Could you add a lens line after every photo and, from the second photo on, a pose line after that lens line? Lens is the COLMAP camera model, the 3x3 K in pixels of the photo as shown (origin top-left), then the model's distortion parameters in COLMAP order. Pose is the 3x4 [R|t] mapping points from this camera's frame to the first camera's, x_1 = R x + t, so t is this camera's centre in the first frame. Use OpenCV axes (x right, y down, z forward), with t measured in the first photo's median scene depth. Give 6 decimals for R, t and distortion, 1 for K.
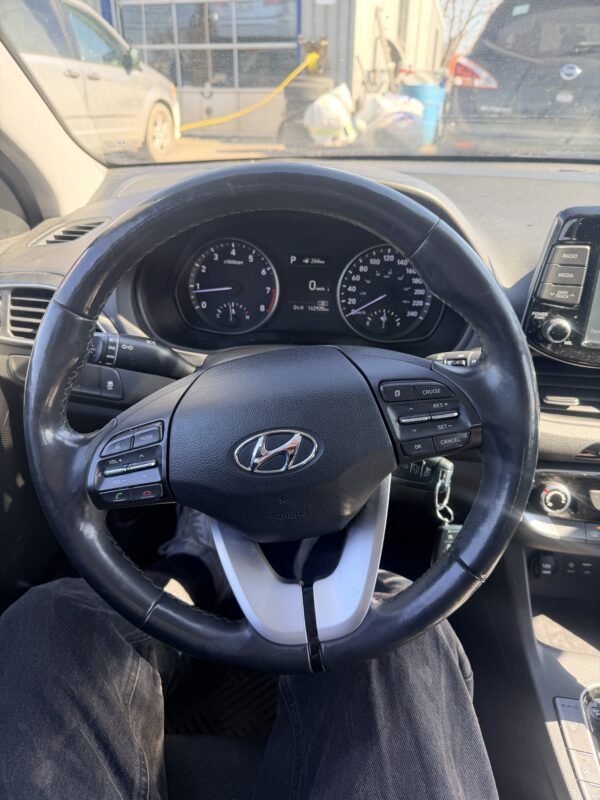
lens RADIAL K [[556.0, 0, 300.0], [0, 556.0, 400.0], [0, 0, 1]] dist [0.001813, -0.006263]
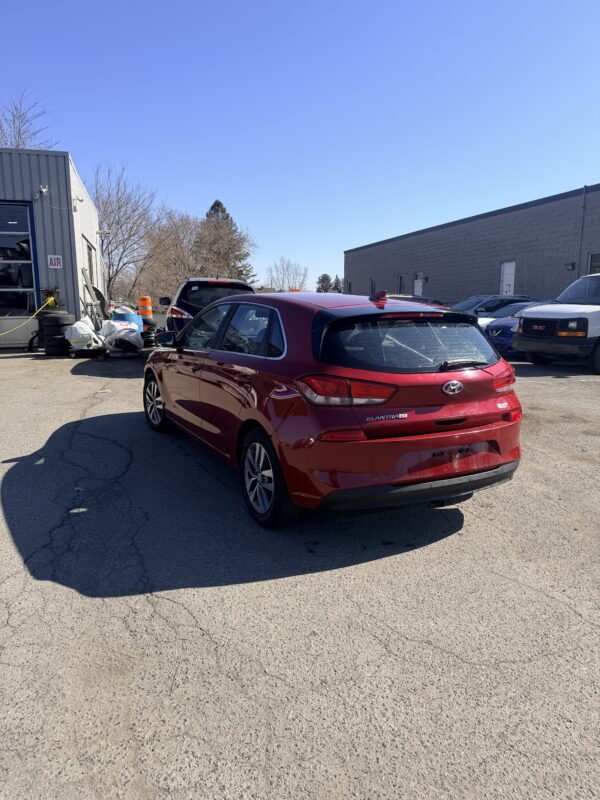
lens RADIAL K [[556.0, 0, 300.0], [0, 556.0, 400.0], [0, 0, 1]] dist [0.001813, -0.006263]
pose [[0.841230, -0.093825, 0.532474, -0.293540], [0.271004, 0.925356, -0.265092, 0.265746], [-0.467856, 0.367306, 0.803864, -0.516533]]
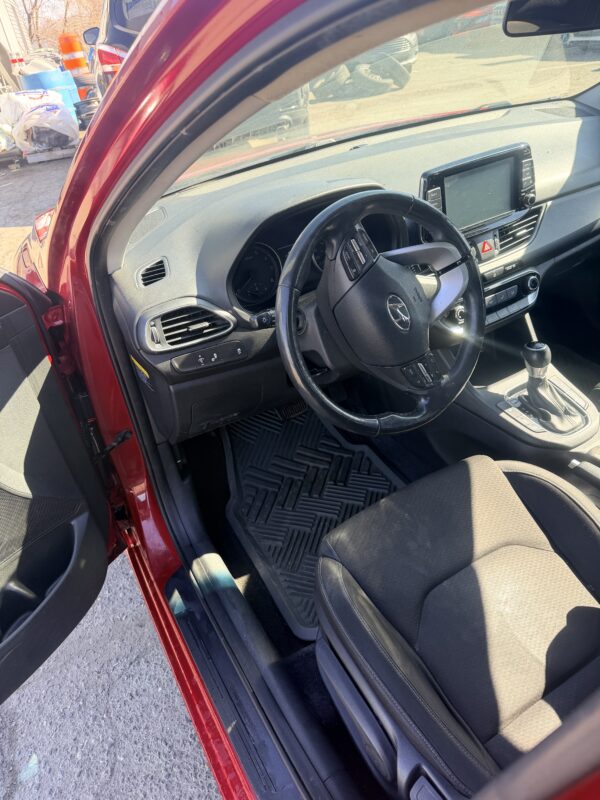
lens RADIAL K [[556.0, 0, 300.0], [0, 556.0, 400.0], [0, 0, 1]] dist [0.001813, -0.006263]
pose [[0.811700, -0.425789, 0.399808, -0.062210], [0.407866, 0.903182, 0.133815, -0.002797], [-0.418077, 0.054451, 0.906778, -0.036046]]
